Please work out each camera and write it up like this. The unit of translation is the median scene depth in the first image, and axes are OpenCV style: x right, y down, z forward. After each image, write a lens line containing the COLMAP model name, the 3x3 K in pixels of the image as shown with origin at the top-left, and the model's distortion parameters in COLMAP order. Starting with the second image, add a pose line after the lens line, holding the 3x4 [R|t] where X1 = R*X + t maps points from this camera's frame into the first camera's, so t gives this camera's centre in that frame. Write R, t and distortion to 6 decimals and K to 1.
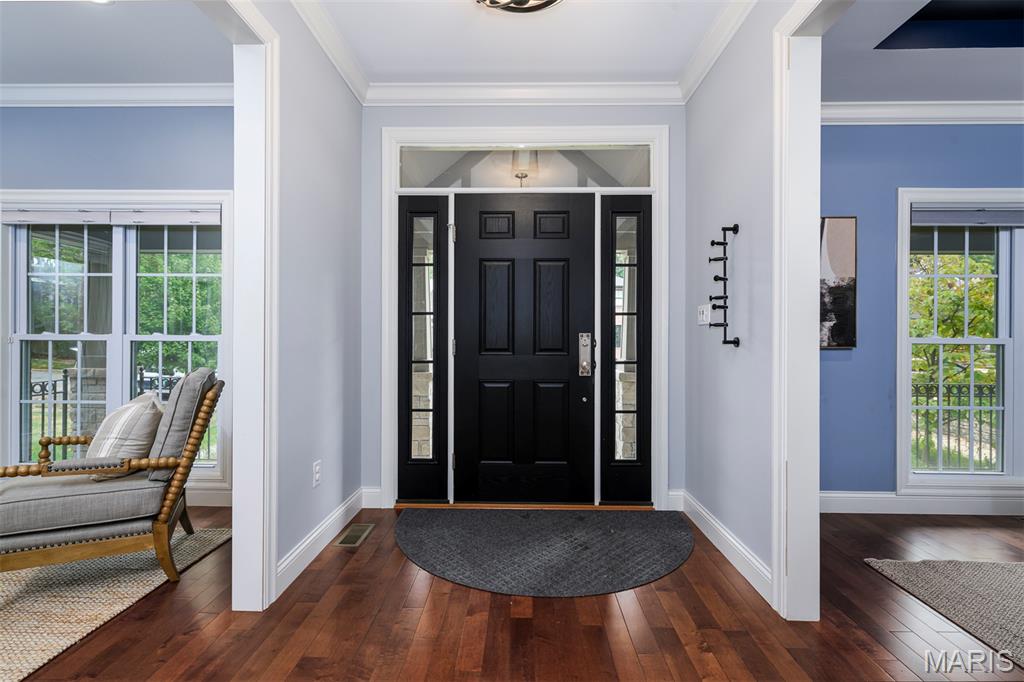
lens RADIAL K [[449.4, 0, 514.1], [0, 449.4, 338.8], [0, 0, 1]] dist [0.000586, -0.000514]
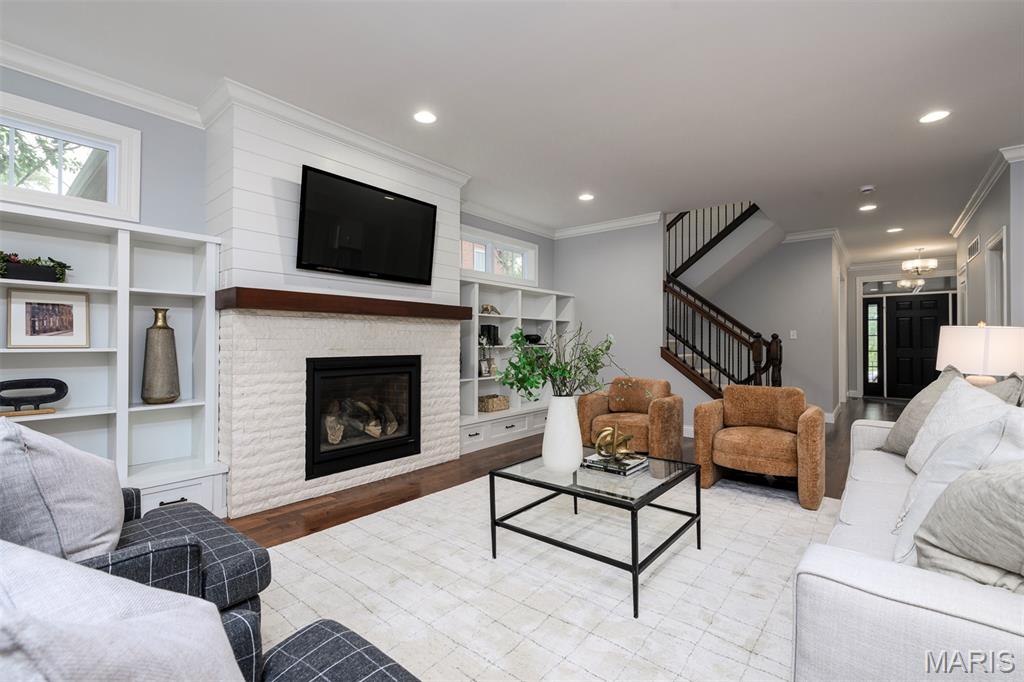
lens RADIAL K [[449.4, 0, 510.4], [0, 449.4, 333.8], [0, 0, 1]] dist [0.000586, -0.000514]
pose [[0.783549, -0.008438, -0.621273, -0.238497], [-0.001313, 0.999883, -0.015236, -0.015356], [0.621329, 0.012754, 0.783446, -3.031871]]
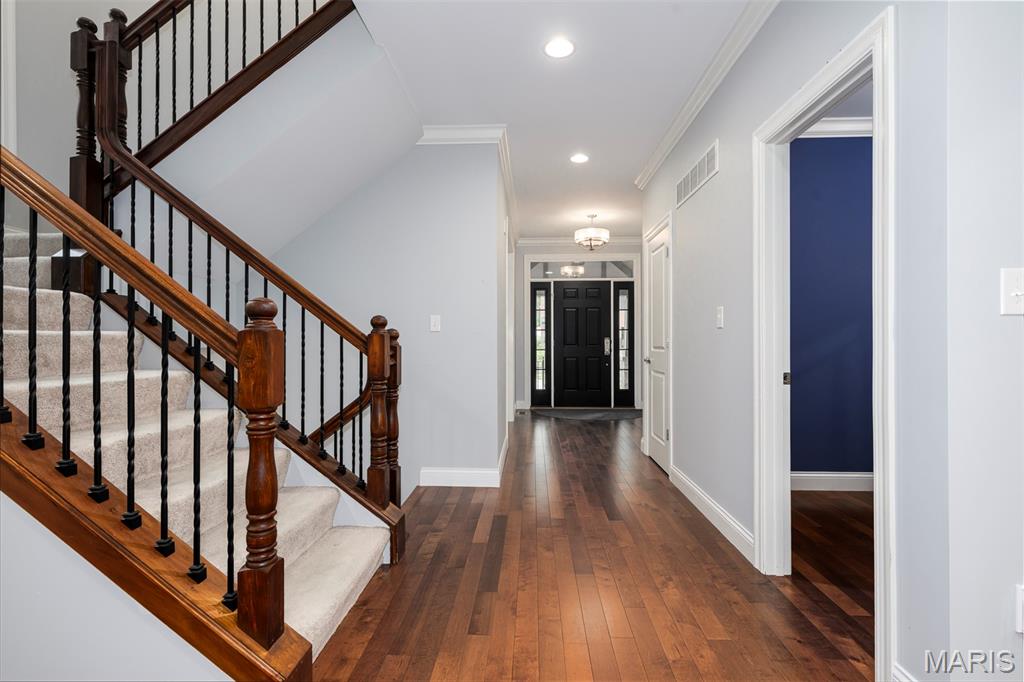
lens RADIAL K [[449.4, 0, 518.9], [0, 449.4, 340.4], [0, 0, 1]] dist [0.000586, -0.000514]
pose [[0.999985, -0.005423, -0.000434, -0.323552], [0.005422, 0.999985, -0.000128, -0.000262], [0.000435, 0.000126, 1.000000, -1.456262]]
